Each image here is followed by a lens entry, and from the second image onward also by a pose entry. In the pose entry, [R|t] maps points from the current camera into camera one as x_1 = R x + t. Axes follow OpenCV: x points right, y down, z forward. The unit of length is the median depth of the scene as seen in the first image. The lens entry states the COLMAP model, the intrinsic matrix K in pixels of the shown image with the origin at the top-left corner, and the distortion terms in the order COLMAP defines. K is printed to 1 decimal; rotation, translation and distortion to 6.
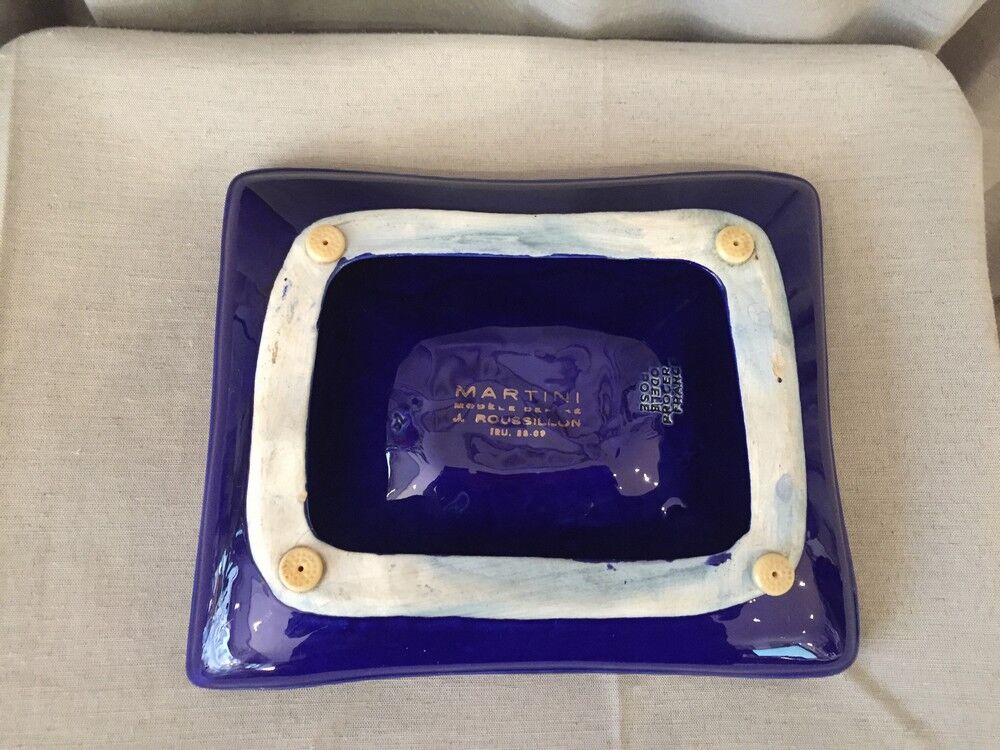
lens RADIAL K [[848.4, 0, 500.3], [0, 848.4, 374.8], [0, 0, 1]] dist [0.020282, -0.000988]
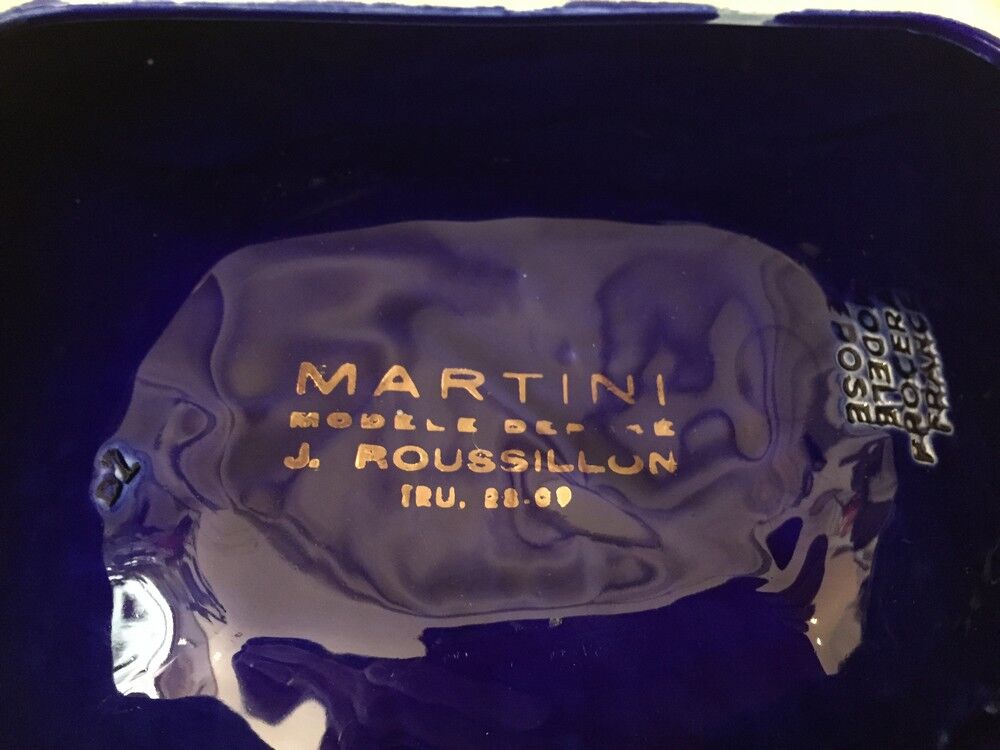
lens RADIAL K [[848.4, 0, 499.5], [0, 848.4, 376.2], [0, 0, 1]] dist [0.020282, -0.000988]
pose [[0.999236, -0.037760, -0.010075, 0.030371], [0.035760, 0.987419, -0.154030, 0.072379], [0.015764, 0.153552, 0.988015, 0.667961]]
